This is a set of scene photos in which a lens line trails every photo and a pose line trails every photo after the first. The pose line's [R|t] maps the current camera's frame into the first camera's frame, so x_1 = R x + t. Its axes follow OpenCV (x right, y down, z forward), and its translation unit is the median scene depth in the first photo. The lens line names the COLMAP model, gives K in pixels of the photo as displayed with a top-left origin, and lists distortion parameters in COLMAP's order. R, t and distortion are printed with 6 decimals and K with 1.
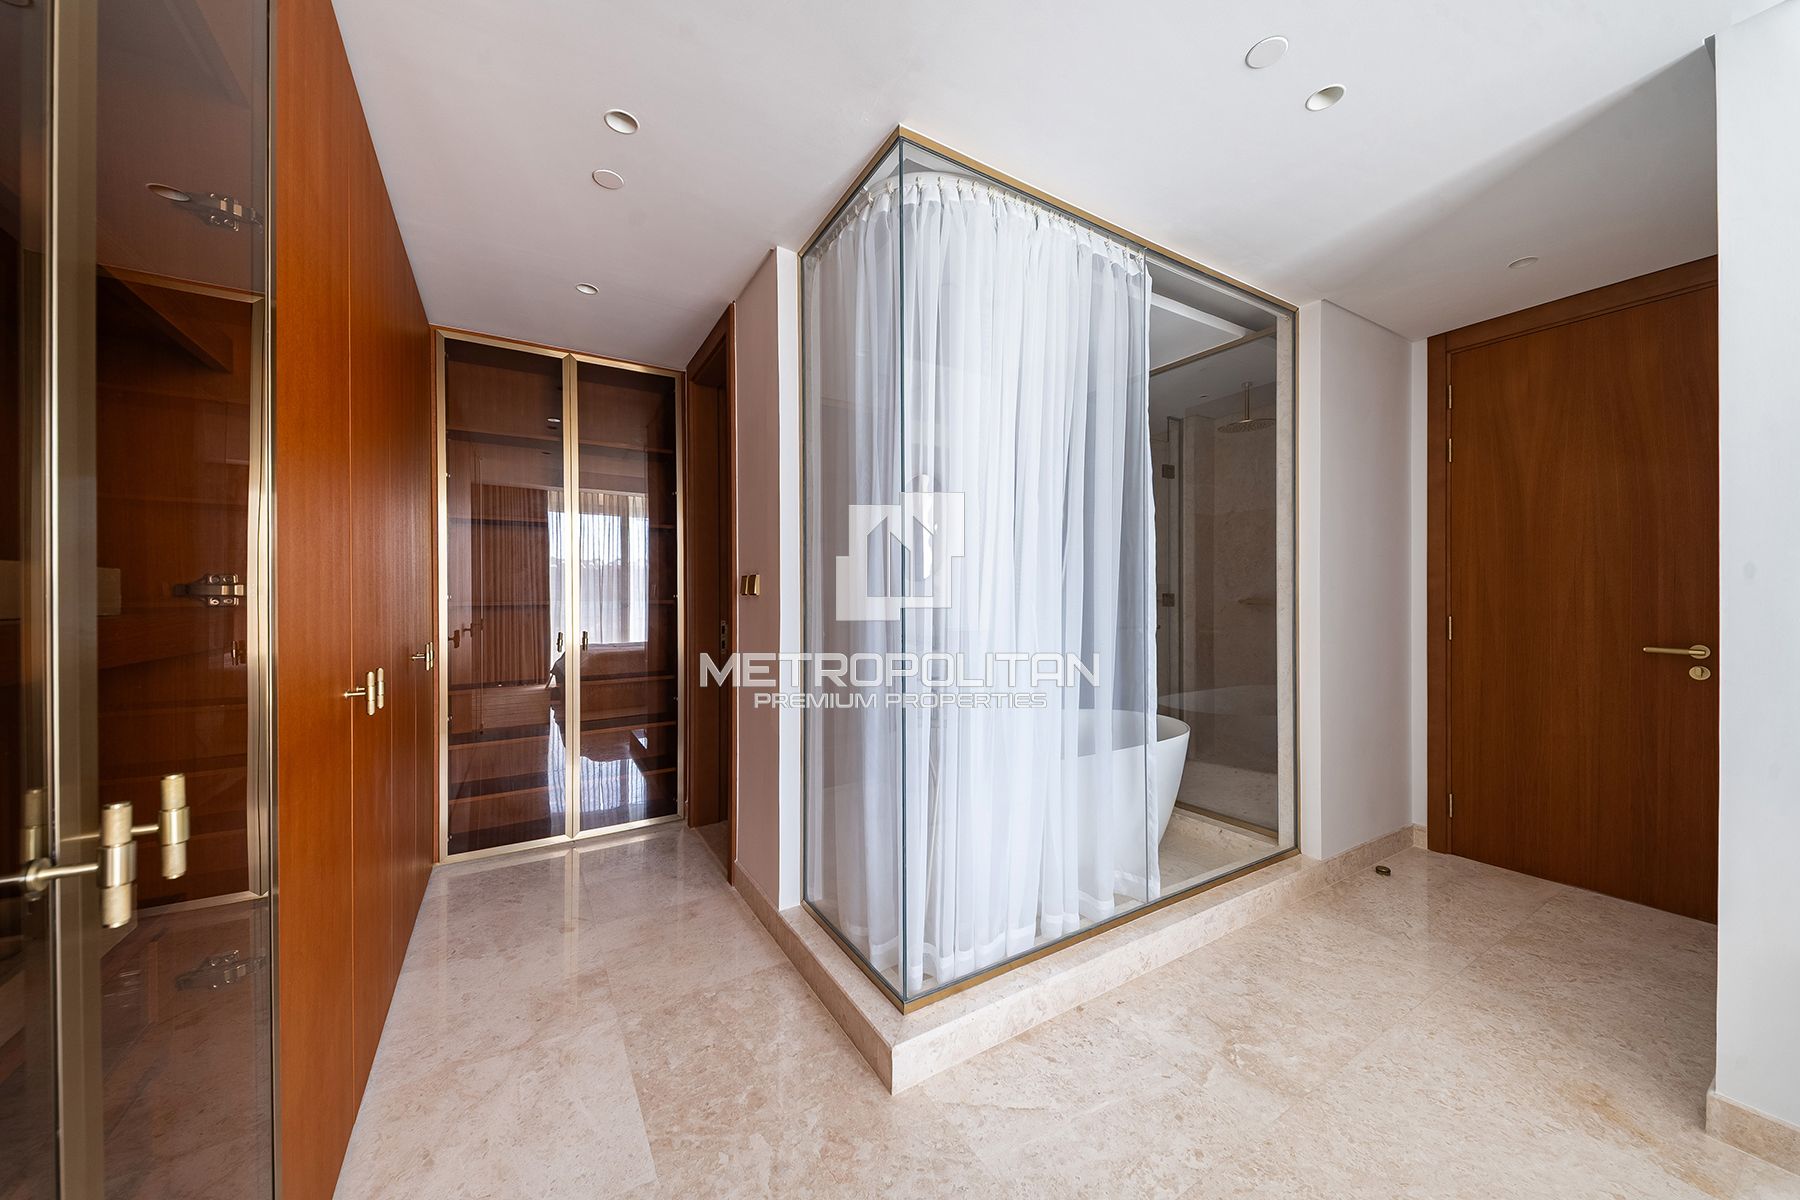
lens RADIAL K [[635.0, 0, 910.2], [0, 635.0, 604.5], [0, 0, 1]] dist [0.012587, -0.005004]
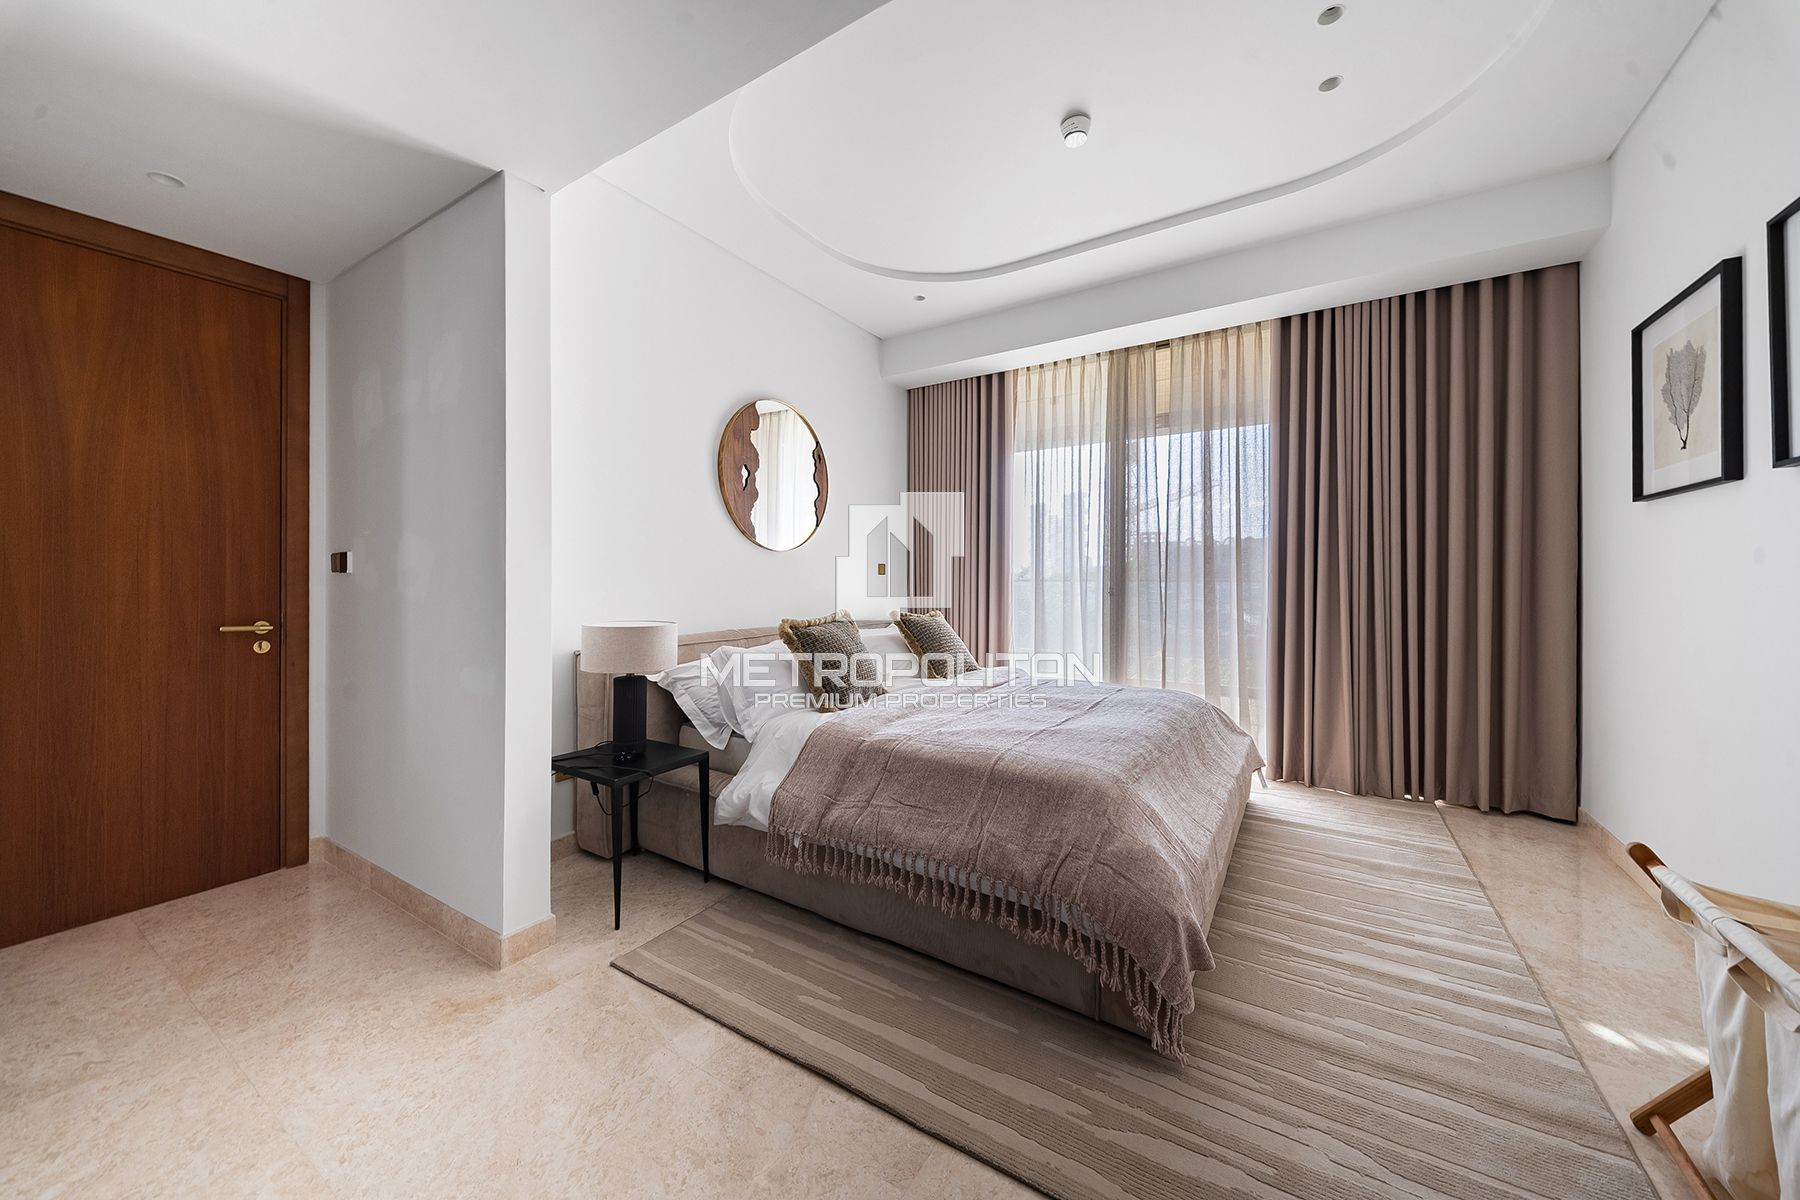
lens RADIAL K [[635.0, 0, 893.5], [0, 635.0, 577.9], [0, 0, 1]] dist [0.012587, -0.005004]
pose [[-0.415739, 0.005950, 0.909464, -0.229321], [0.014194, 0.999899, -0.000054, 0.006346], [-0.909373, 0.012887, -0.415782, 0.537466]]
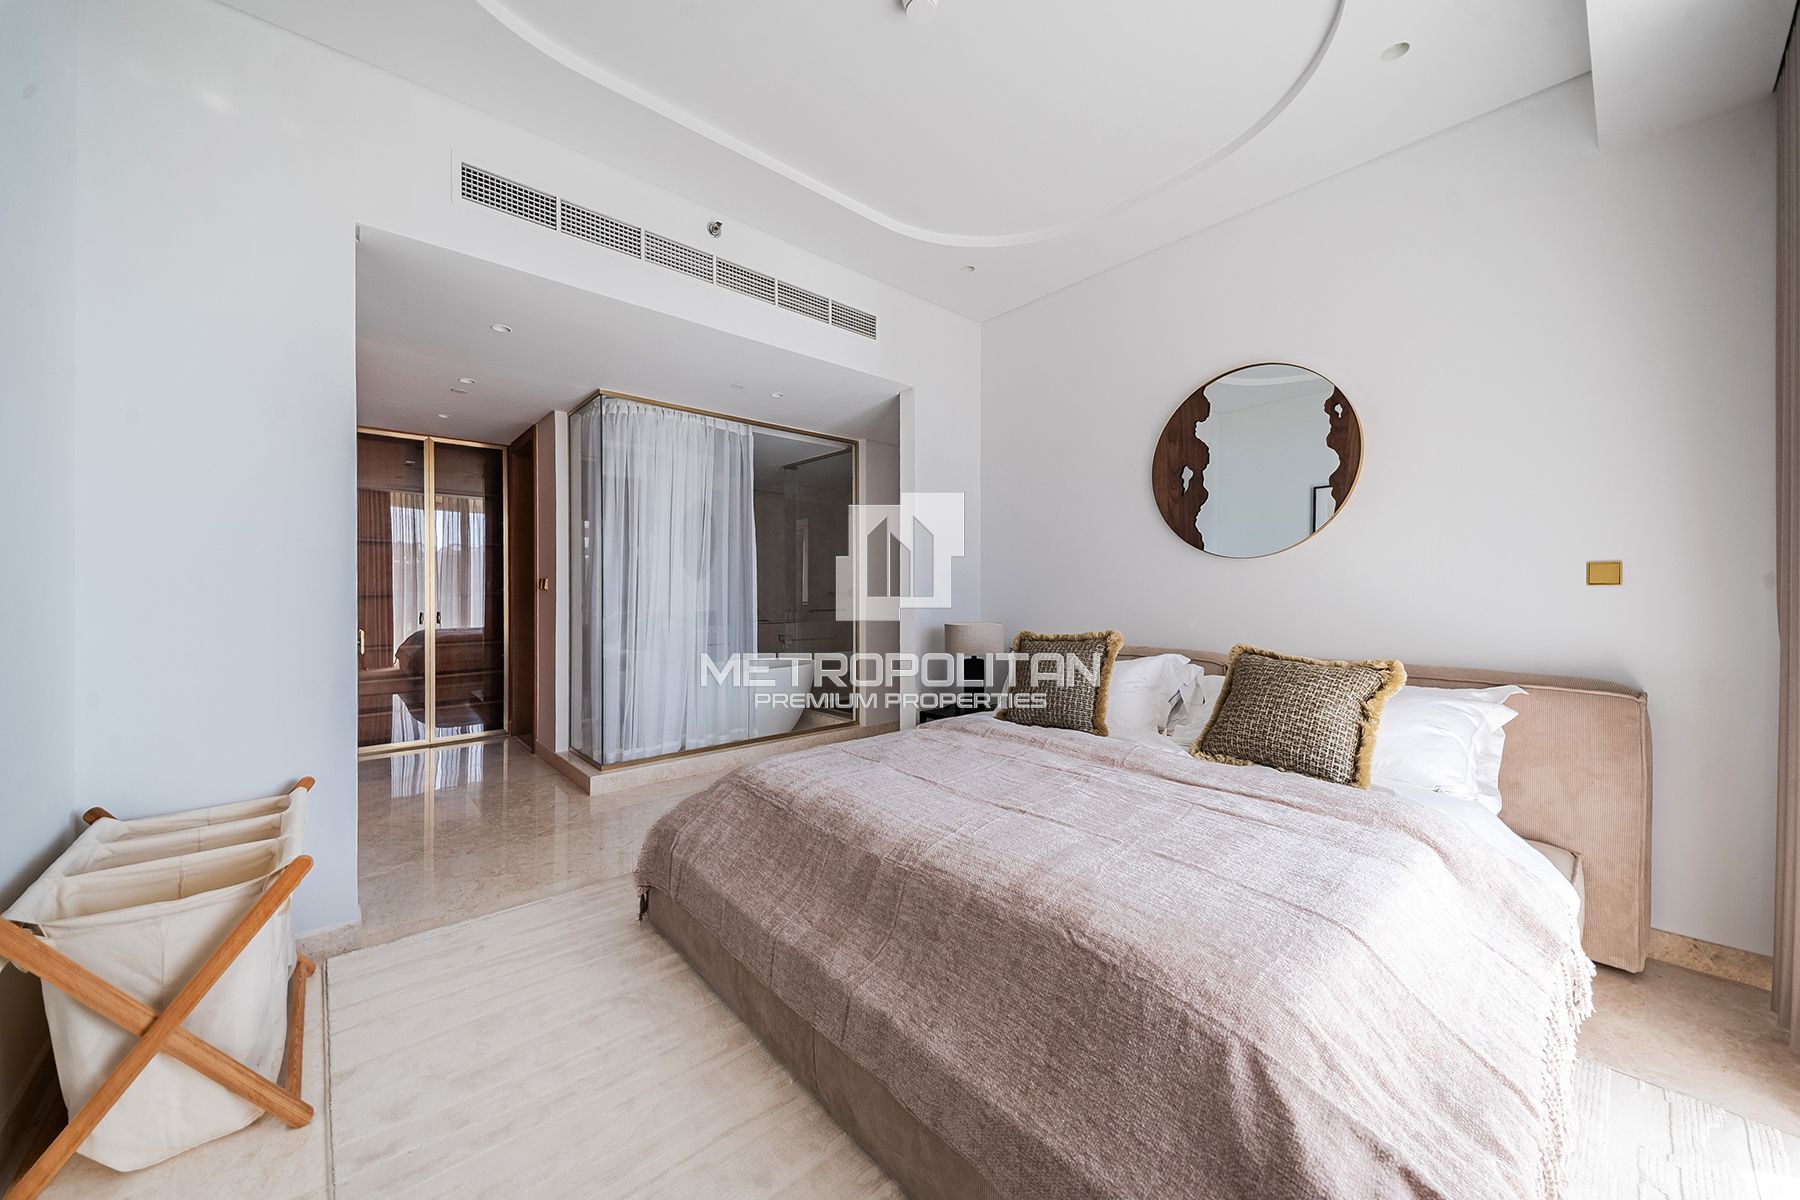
lens RADIAL K [[635.0, 0, 900.4], [0, 635.0, 589.1], [0, 0, 1]] dist [0.012587, -0.005004]
pose [[0.984064, -0.002004, 0.177806, 0.339783], [0.004358, 0.999908, -0.012847, 0.011039], [-0.177764, 0.013417, 0.983982, -0.771763]]
